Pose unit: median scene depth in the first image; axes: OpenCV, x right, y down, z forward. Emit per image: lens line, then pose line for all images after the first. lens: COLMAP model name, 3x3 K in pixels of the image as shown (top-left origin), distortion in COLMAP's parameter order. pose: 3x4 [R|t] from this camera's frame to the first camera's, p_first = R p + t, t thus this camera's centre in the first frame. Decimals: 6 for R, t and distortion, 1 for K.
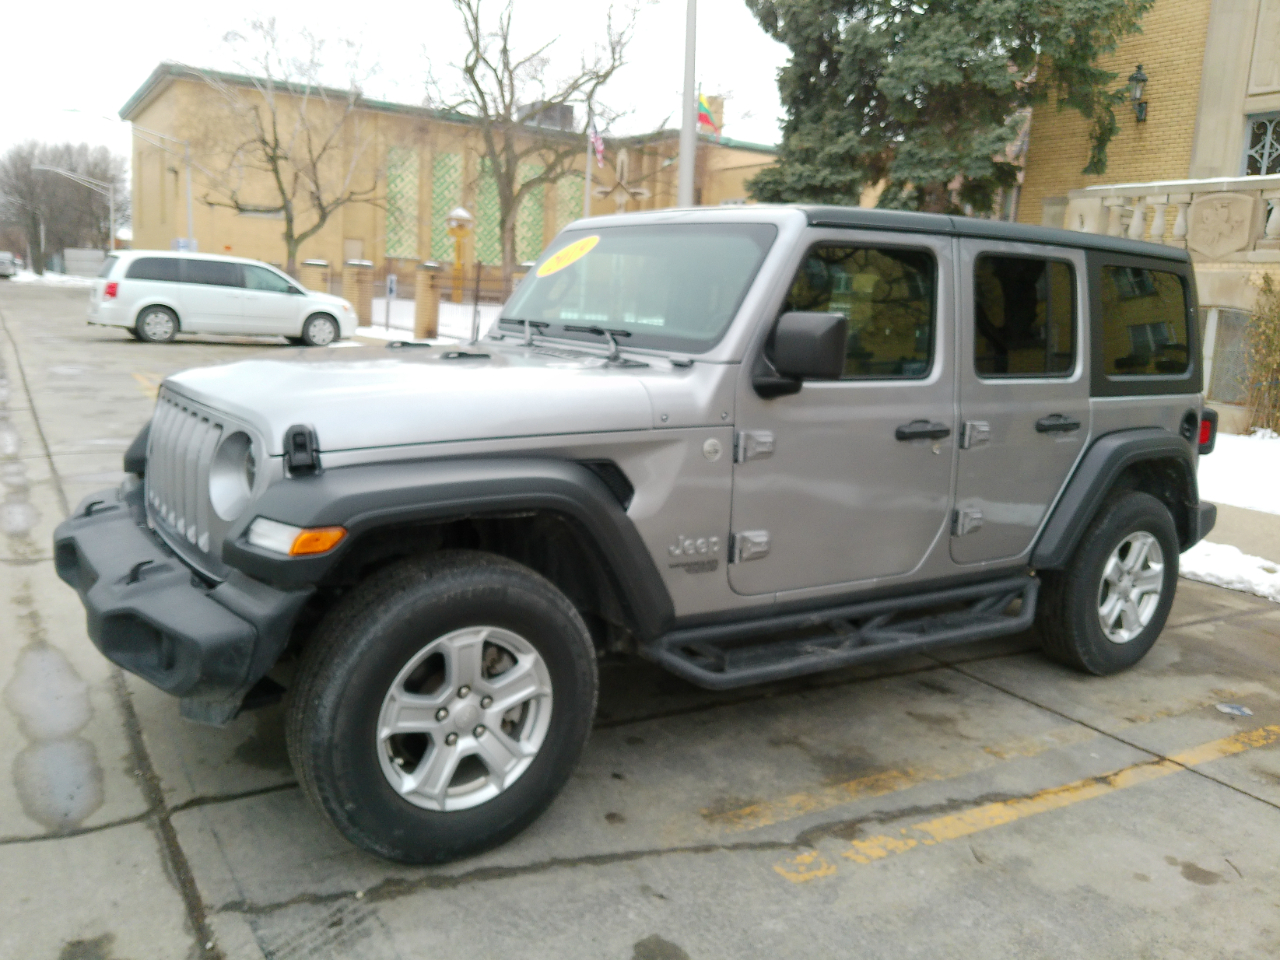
lens RADIAL K [[1047.6, 0, 646.6], [0, 1047.6, 479.9], [0, 0, 1]] dist [0.080384, -0.191705]
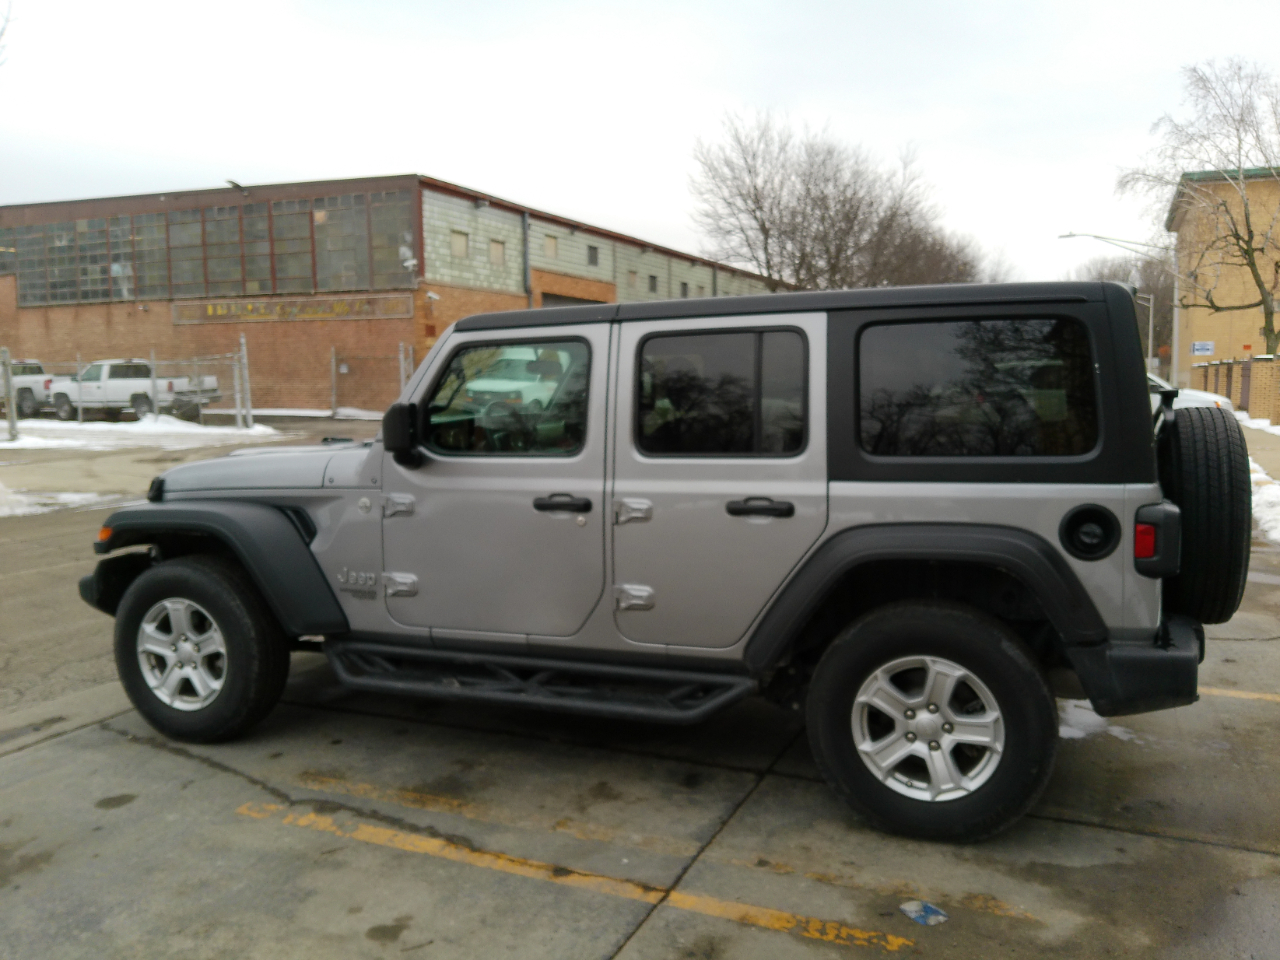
lens RADIAL K [[1043.9, 0, 648.0], [0, 1043.9, 484.0], [0, 0, 1]] dist [0.084783, -0.197749]
pose [[0.569621, 0.017715, -0.821717, 1.203362], [-0.095889, 0.994373, -0.045034, -0.027456], [0.816295, 0.104446, 0.568114, 0.467854]]
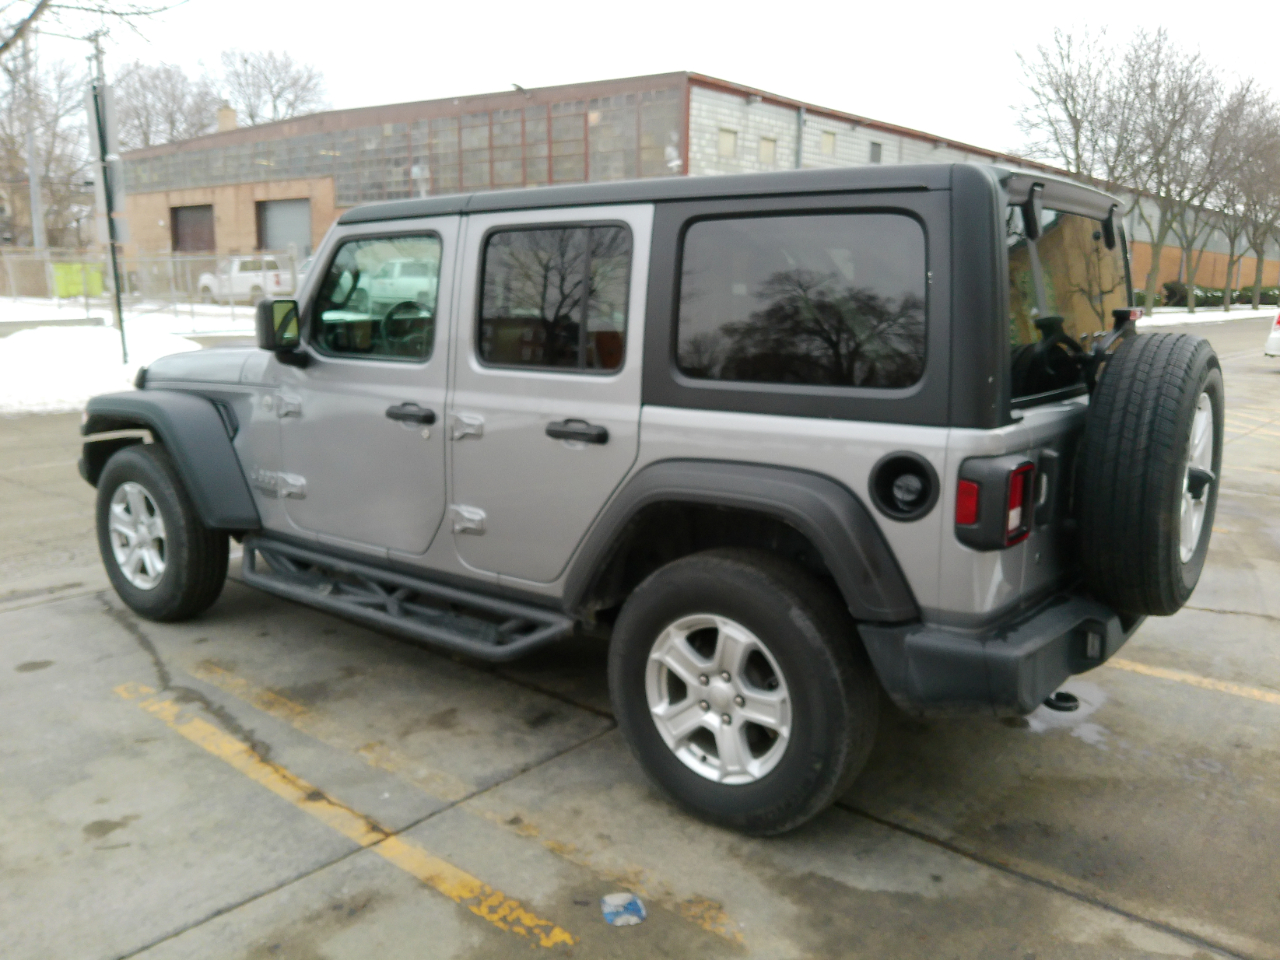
lens RADIAL K [[1043.9, 0, 648.0], [0, 1043.9, 484.0], [0, 0, 1]] dist [0.084783, -0.197749]
pose [[0.315417, 0.123908, -0.940829, 1.297630], [-0.154497, 0.984916, 0.077919, -0.094701], [0.936292, 0.120779, 0.329802, 0.899484]]
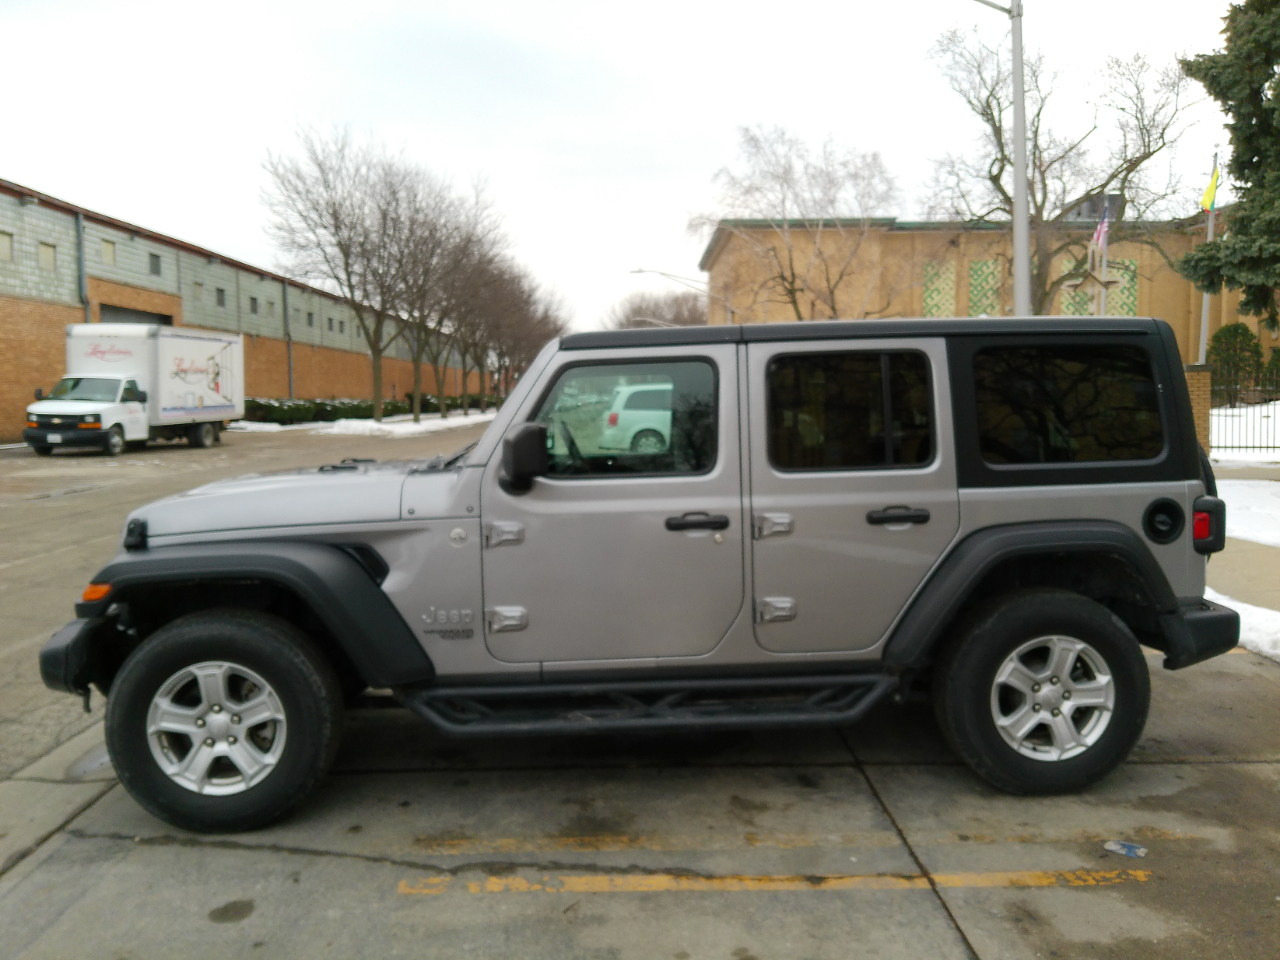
lens RADIAL K [[1043.9, 0, 648.0], [0, 1043.9, 484.0], [0, 0, 1]] dist [0.084783, -0.197749]
pose [[0.857699, -0.026054, -0.513491, 0.776875], [-0.024965, 0.995427, -0.092206, 0.014298], [0.513545, 0.091905, 0.853126, 0.056536]]
